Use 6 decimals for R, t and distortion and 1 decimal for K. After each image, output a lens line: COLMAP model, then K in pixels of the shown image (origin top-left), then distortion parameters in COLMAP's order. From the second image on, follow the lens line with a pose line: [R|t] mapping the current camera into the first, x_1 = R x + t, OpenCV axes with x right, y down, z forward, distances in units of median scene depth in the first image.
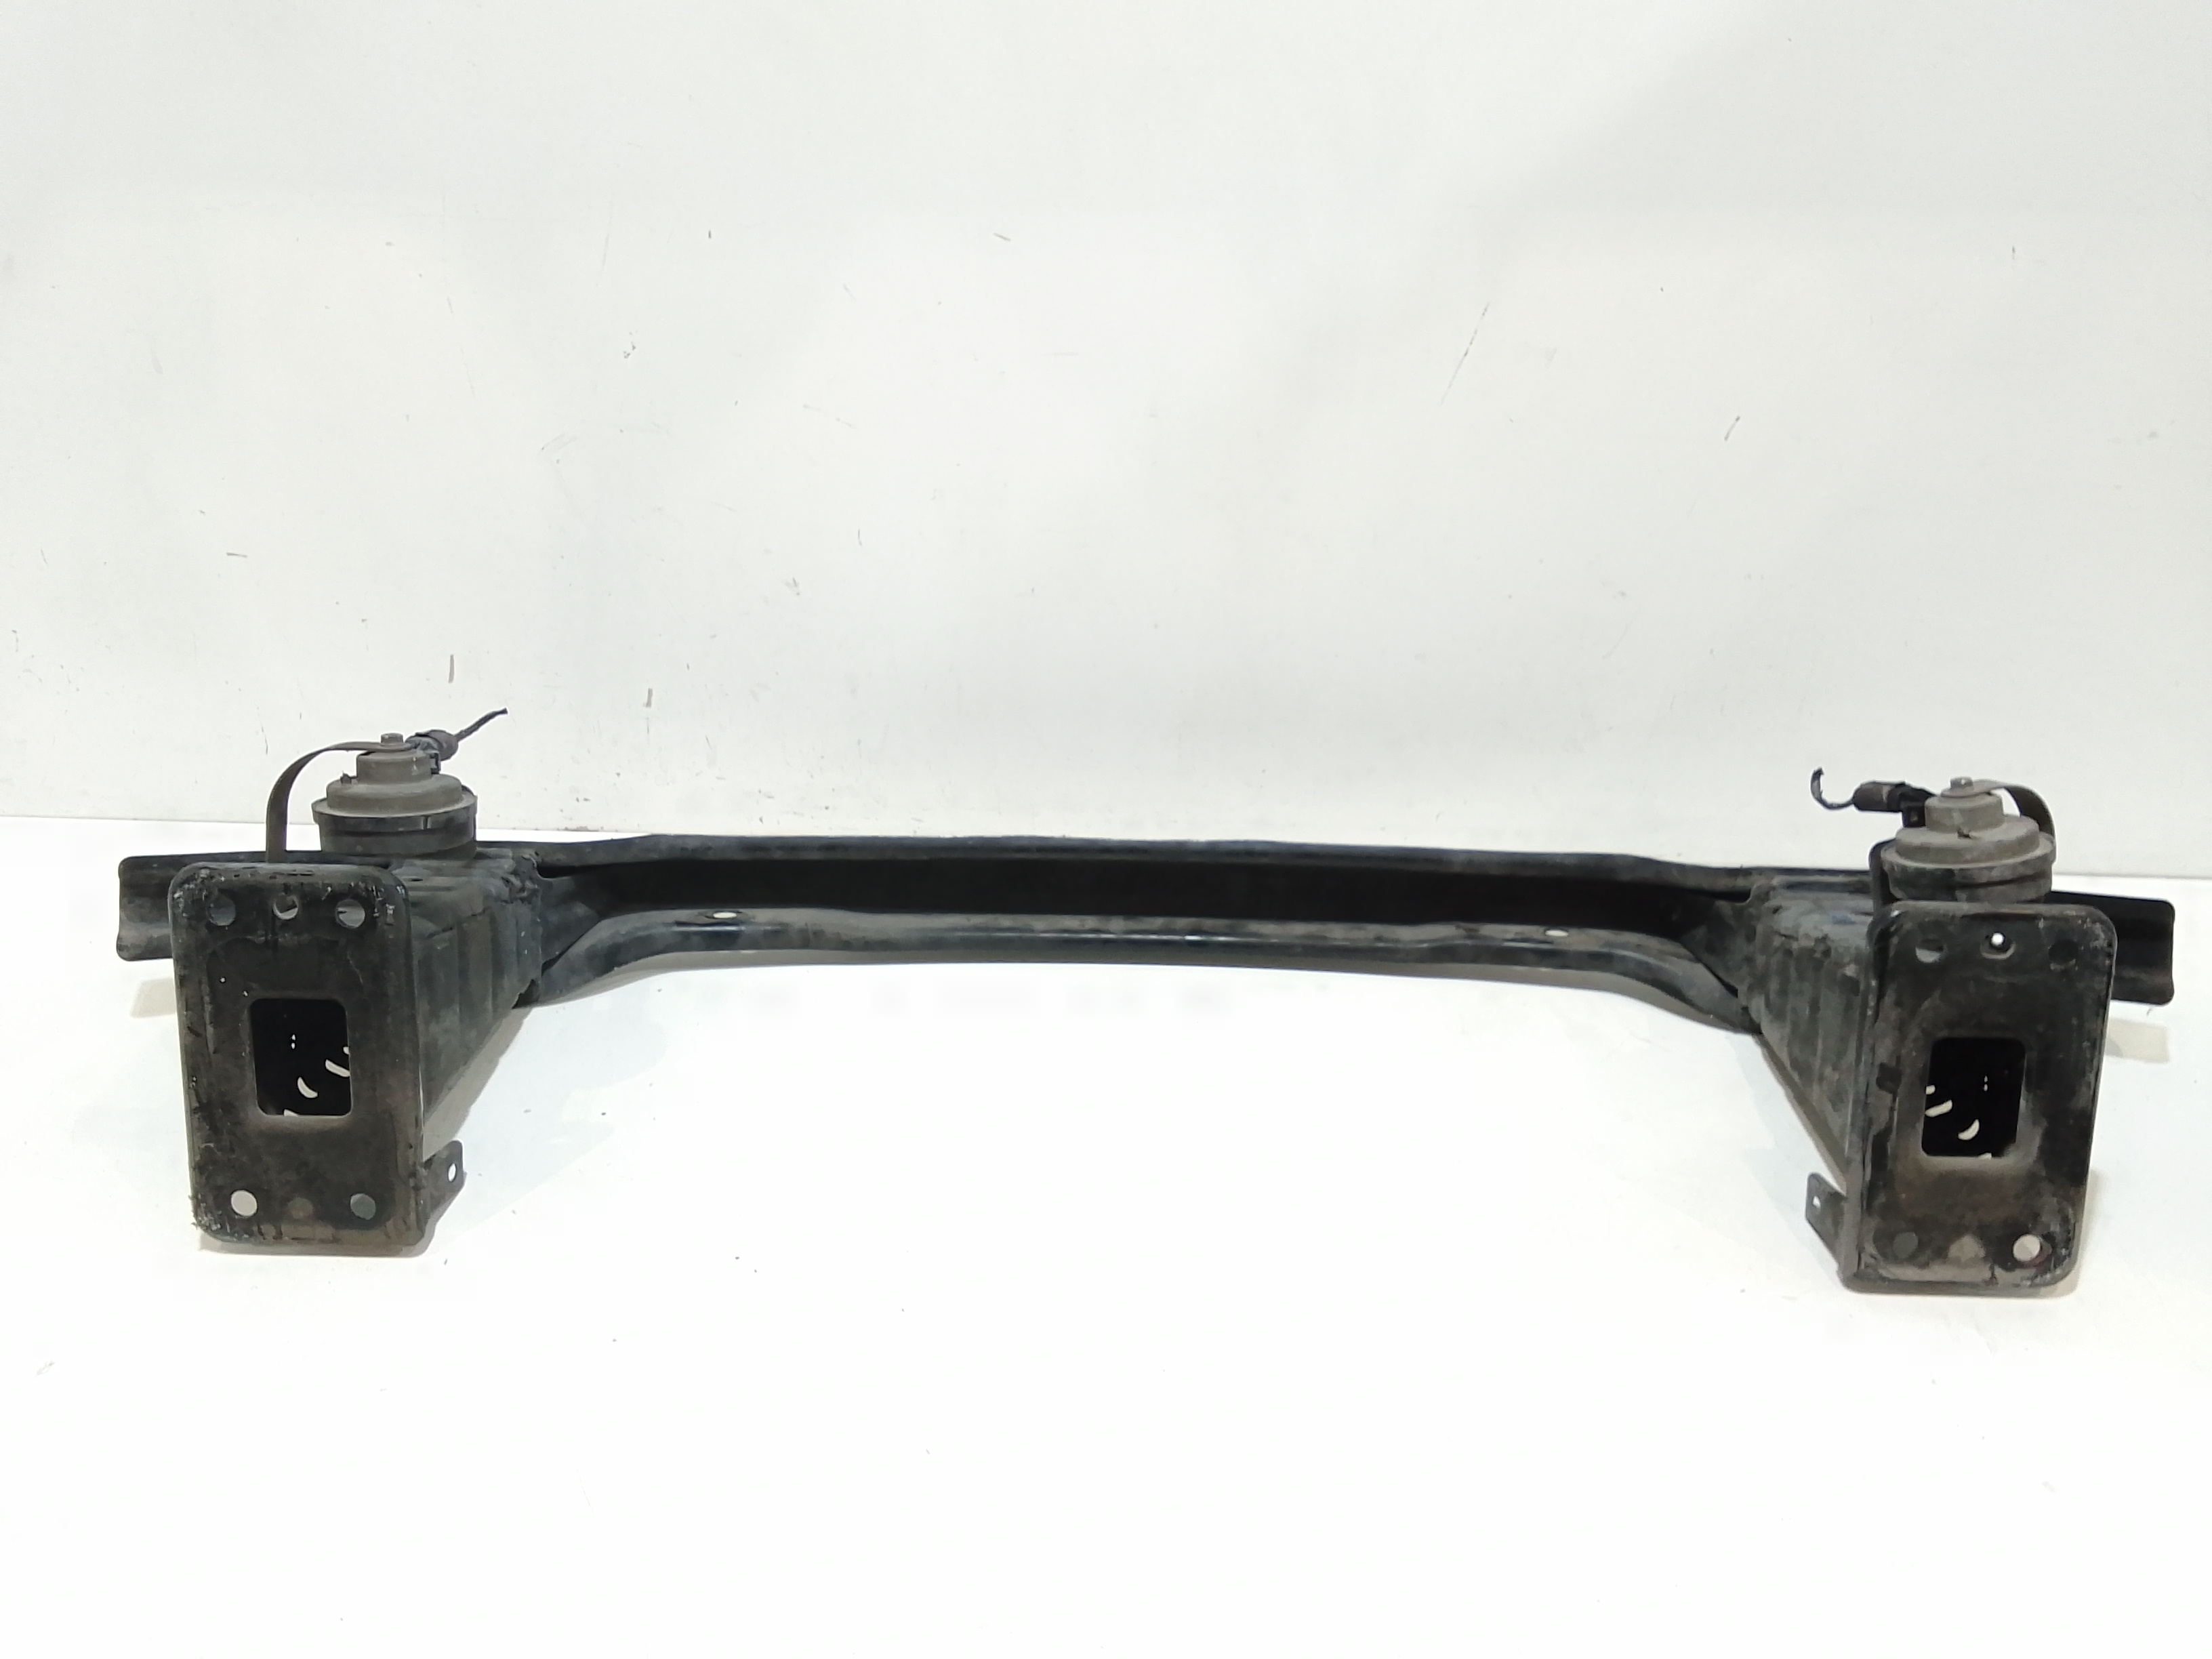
lens RADIAL K [[1741.1, 0, 1131.7], [0, 1741.1, 826.6], [0, 0, 1]] dist [0.074679, -0.126504]
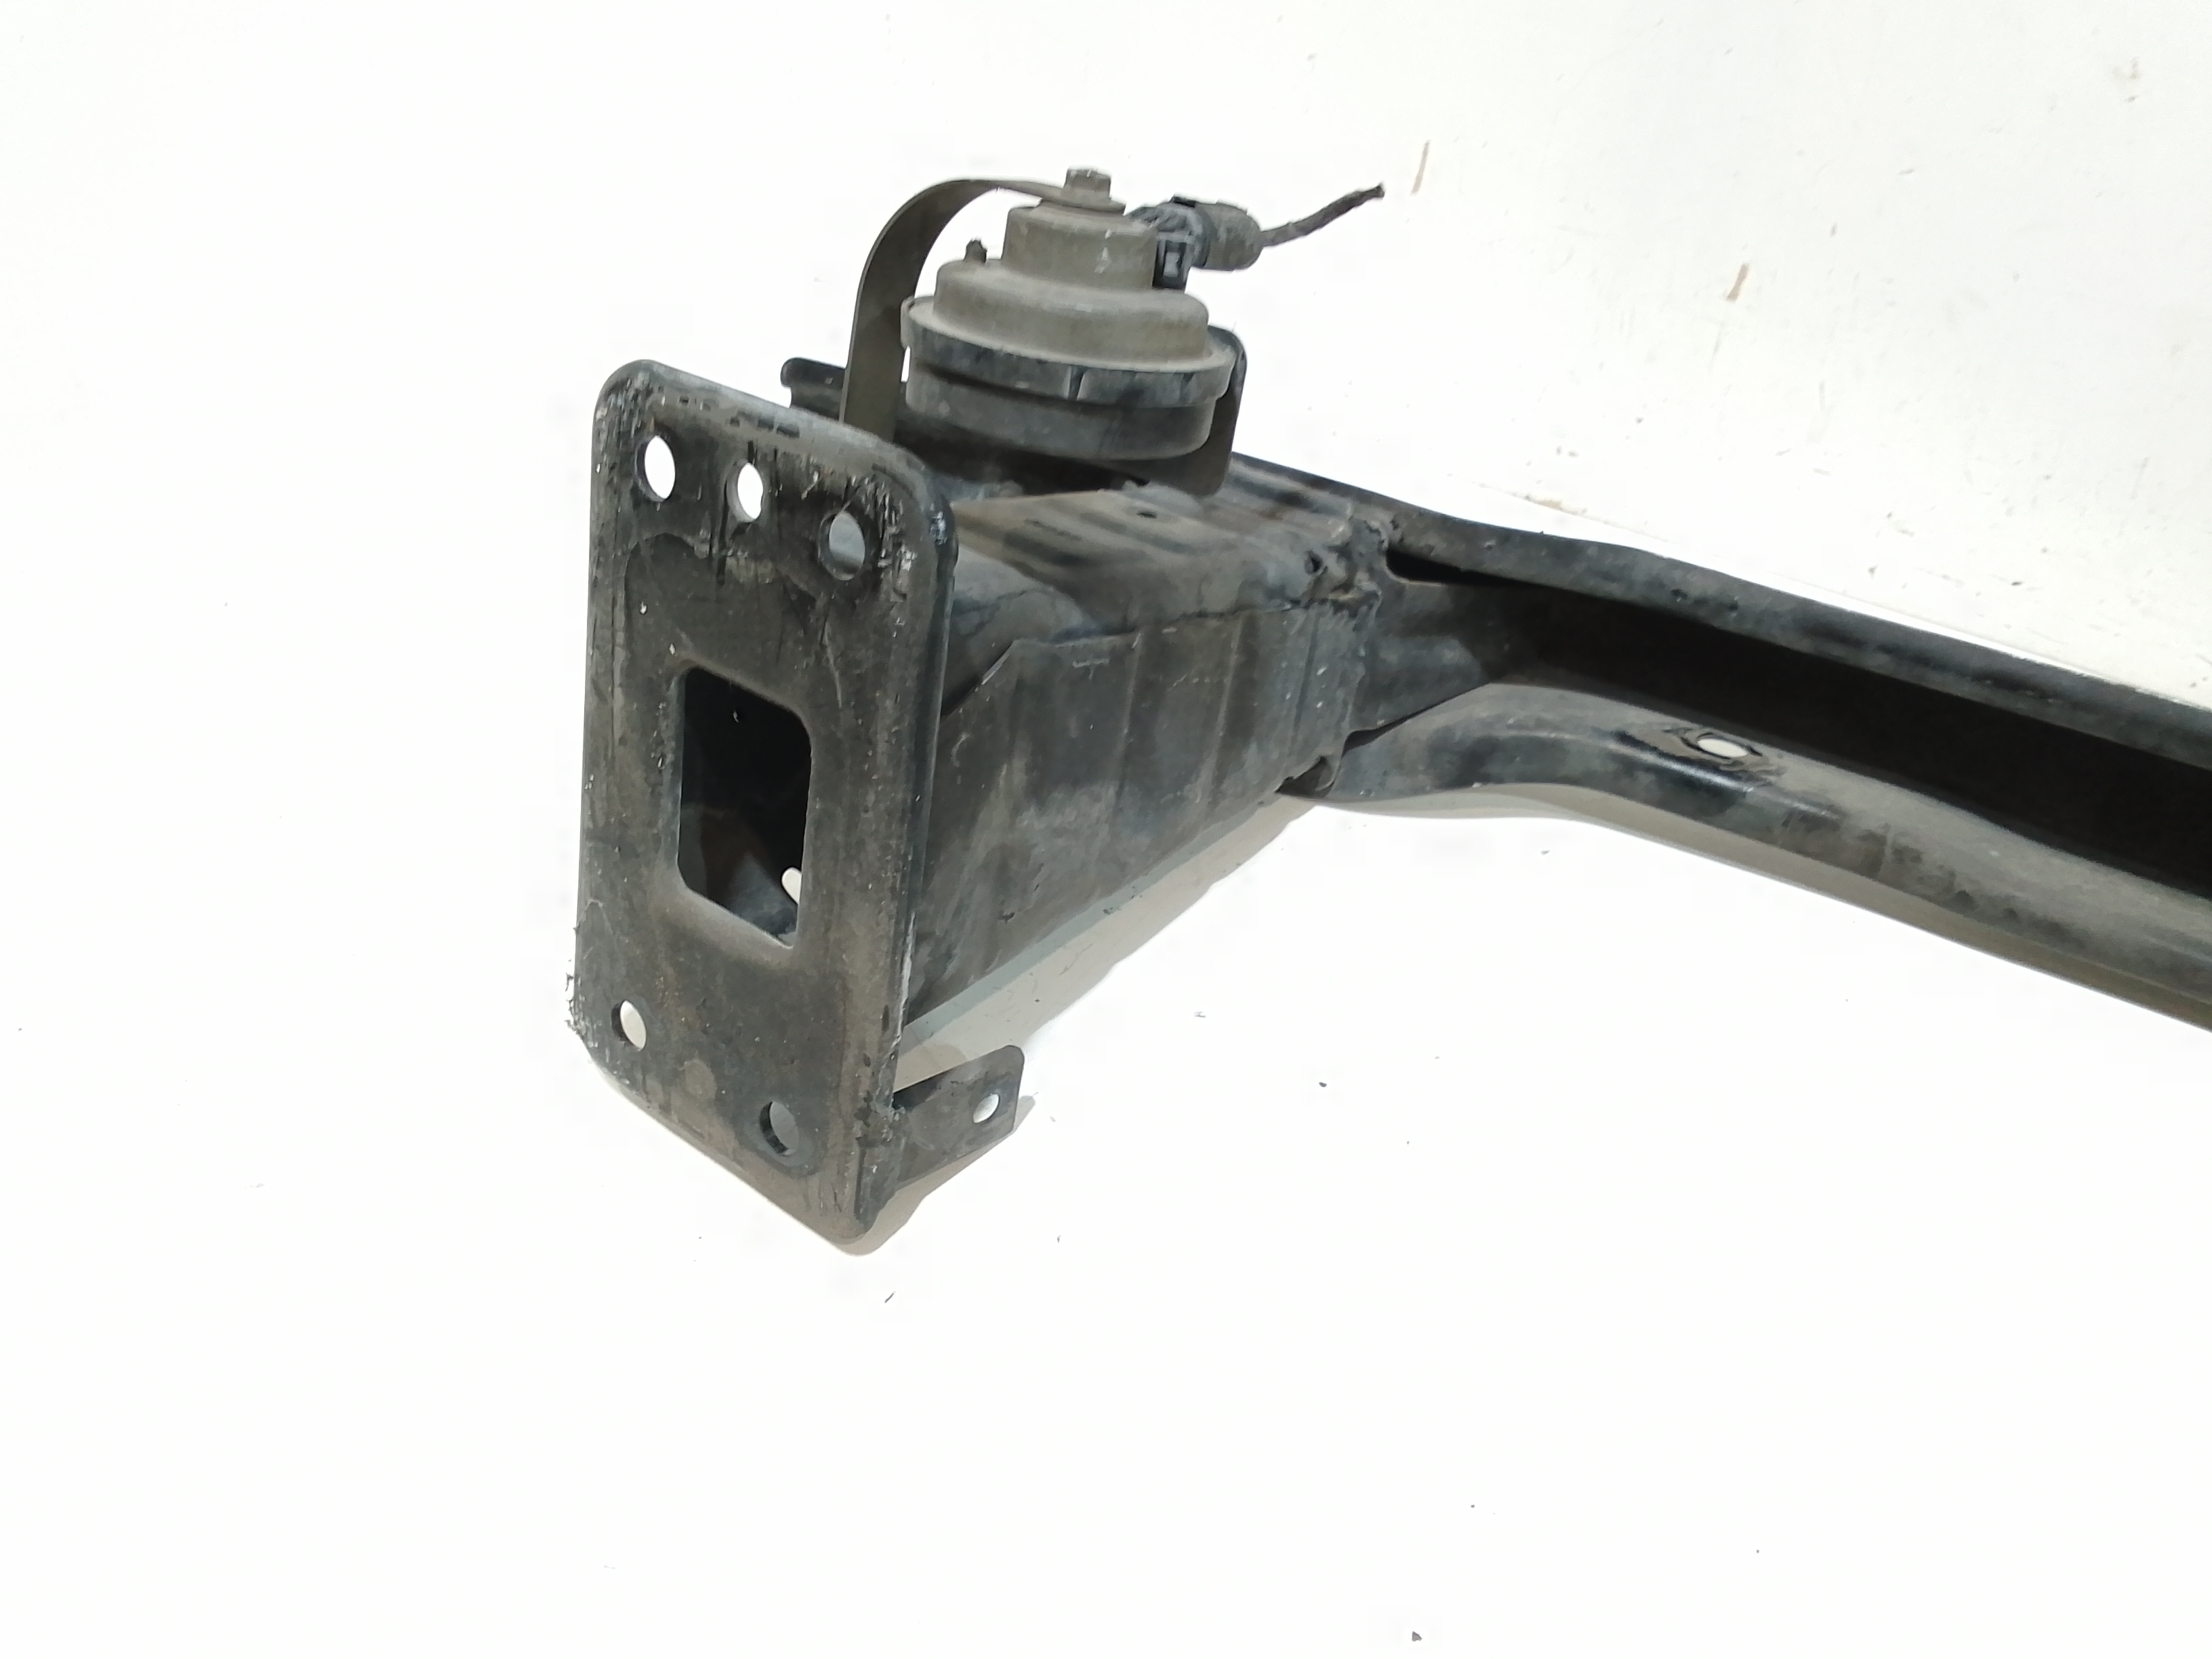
lens RADIAL K [[1741.1, 0, 1131.7], [0, 1741.1, 826.6], [0, 0, 1]] dist [0.074679, -0.126504]
pose [[0.785664, 0.342015, -0.515516, -0.115705], [-0.247225, 0.937432, 0.245153, -0.007849], [0.567108, -0.065159, 0.821062, 0.566160]]
